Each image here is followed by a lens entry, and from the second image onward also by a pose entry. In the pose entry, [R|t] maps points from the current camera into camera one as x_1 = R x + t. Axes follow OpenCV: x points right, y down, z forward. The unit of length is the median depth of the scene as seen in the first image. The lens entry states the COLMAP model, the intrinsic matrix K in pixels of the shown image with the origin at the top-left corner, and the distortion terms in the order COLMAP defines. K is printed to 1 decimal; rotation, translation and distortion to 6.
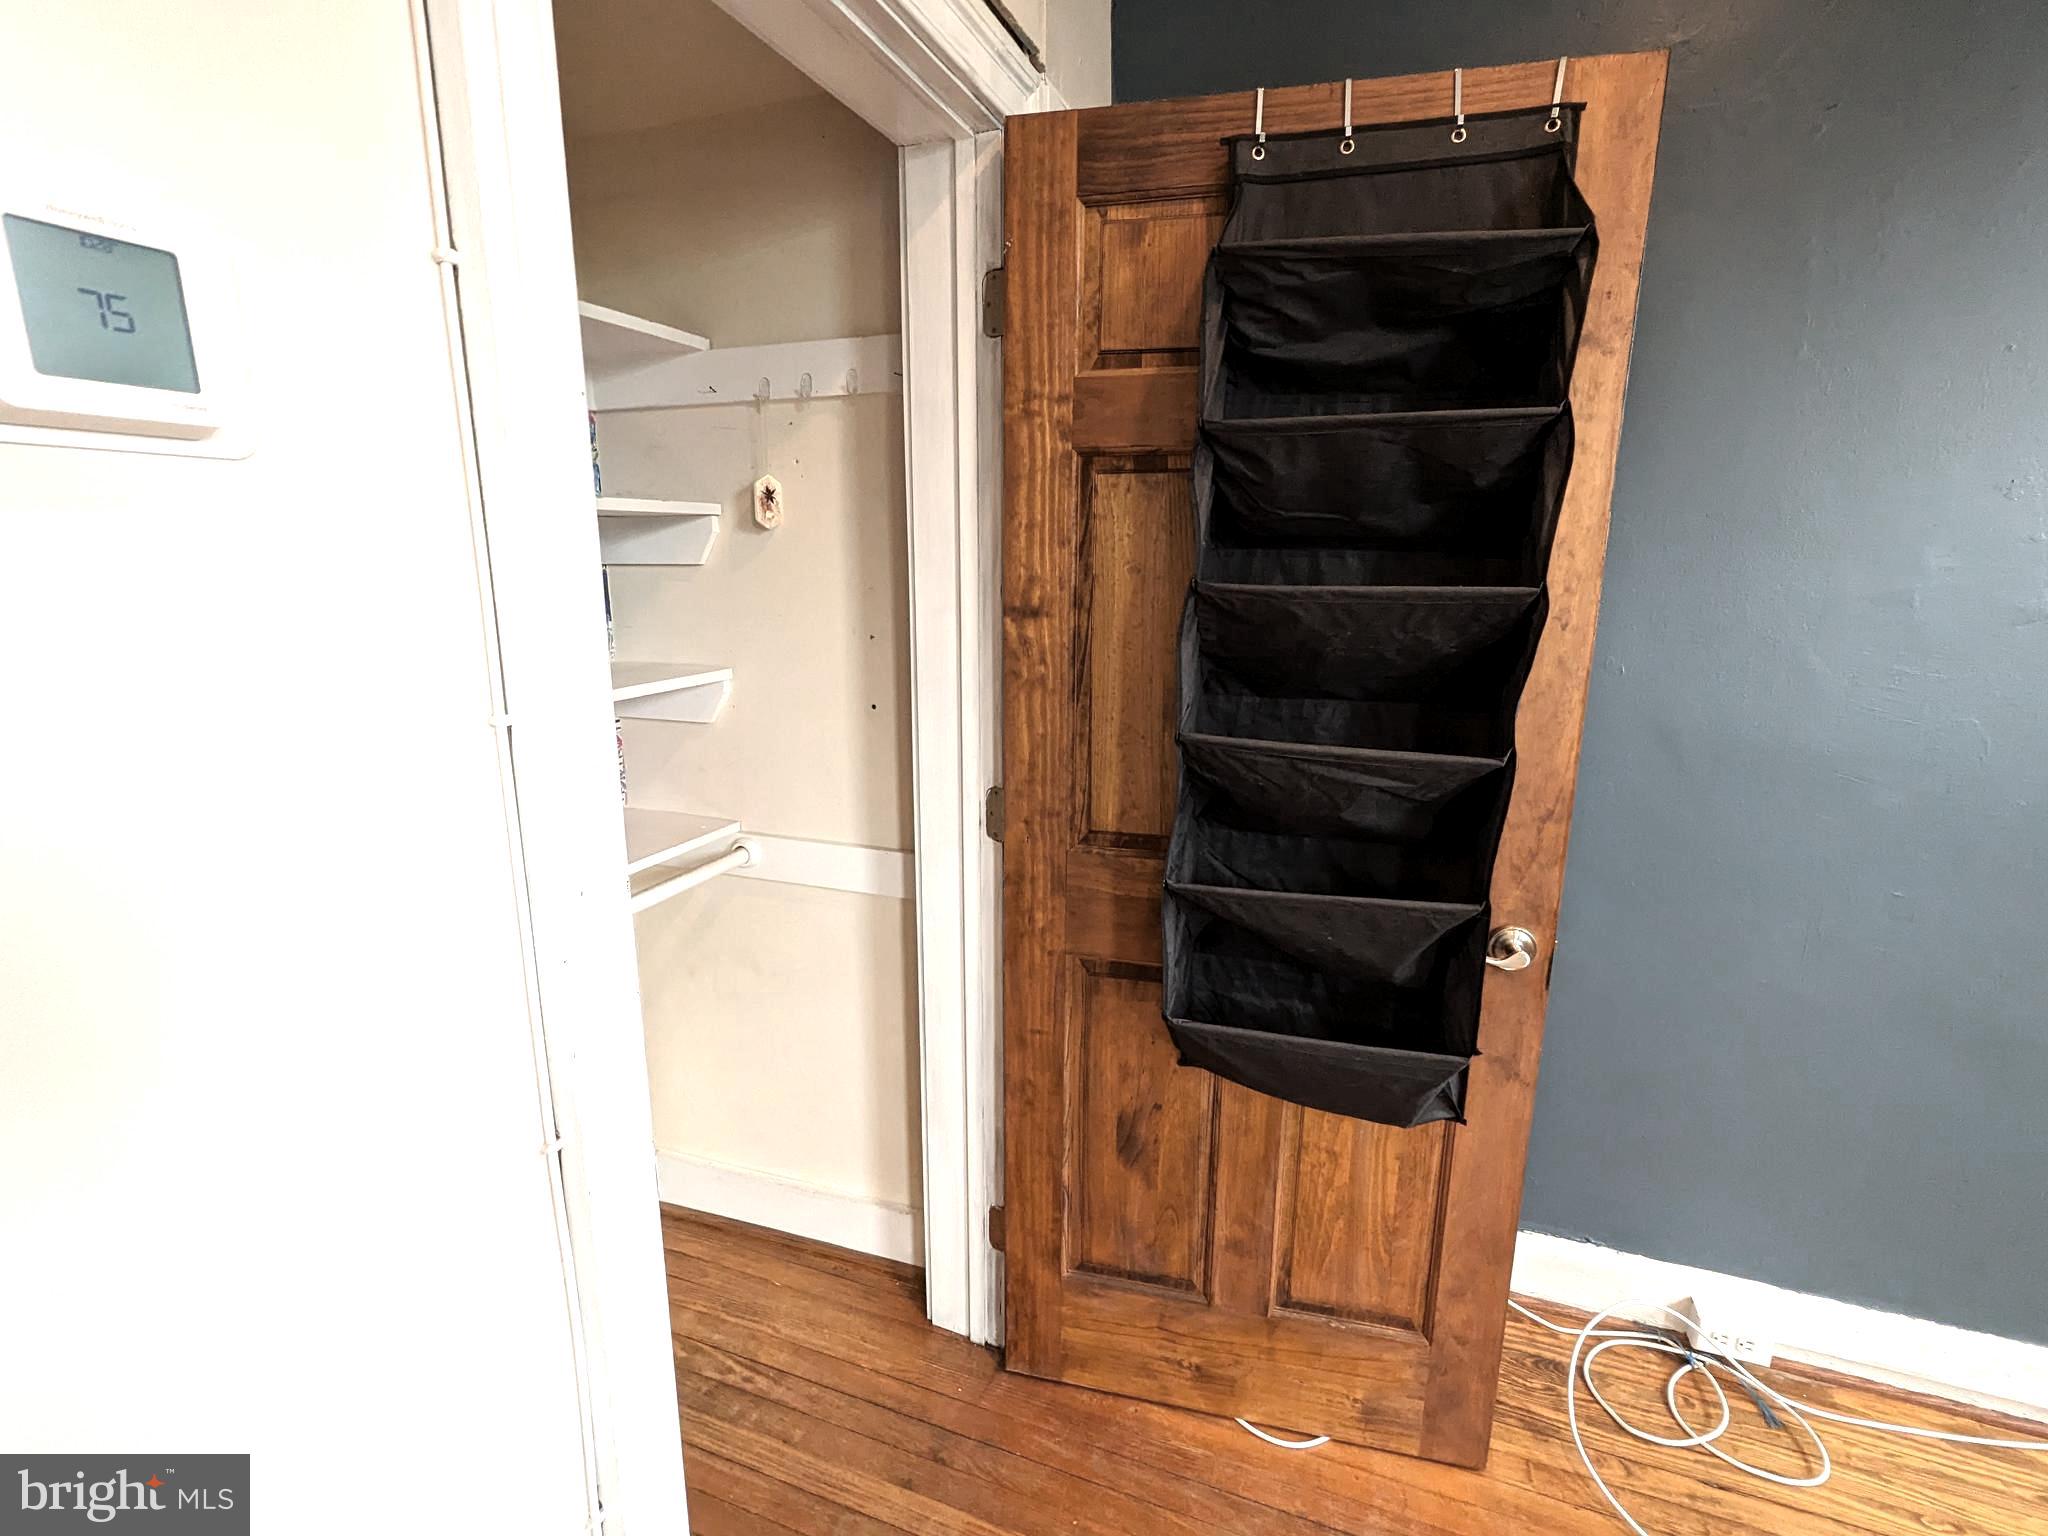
lens RADIAL K [[968.4, 0, 1024.0], [0, 968.4, 768.0], [0, 0, 1]] dist [-0.001606, -0.000455]
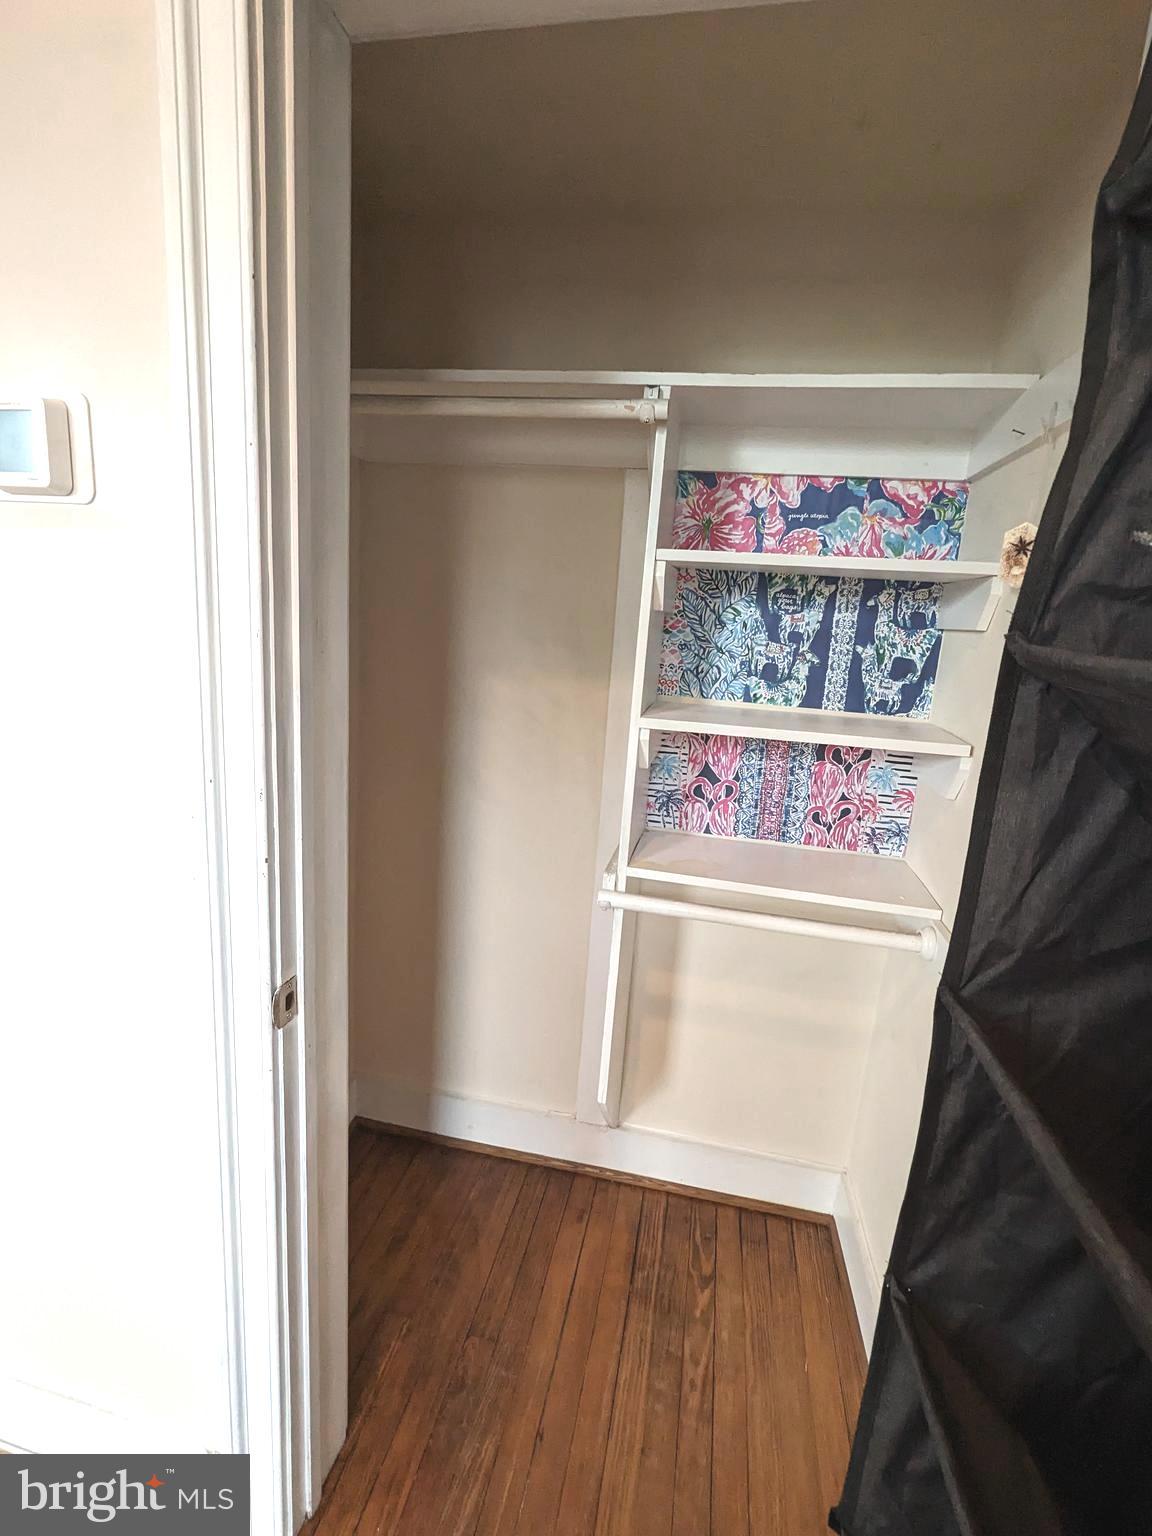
lens RADIAL K [[726.3, 0, 576.0], [0, 726.3, 768.0], [0, 0, 1]] dist [-0.001606, -0.000455]
pose [[0.158852, 0.221064, -0.962235, 0.308375], [-0.279885, 0.944712, 0.170833, -0.103408], [0.946800, 0.242178, 0.211942, 0.551068]]
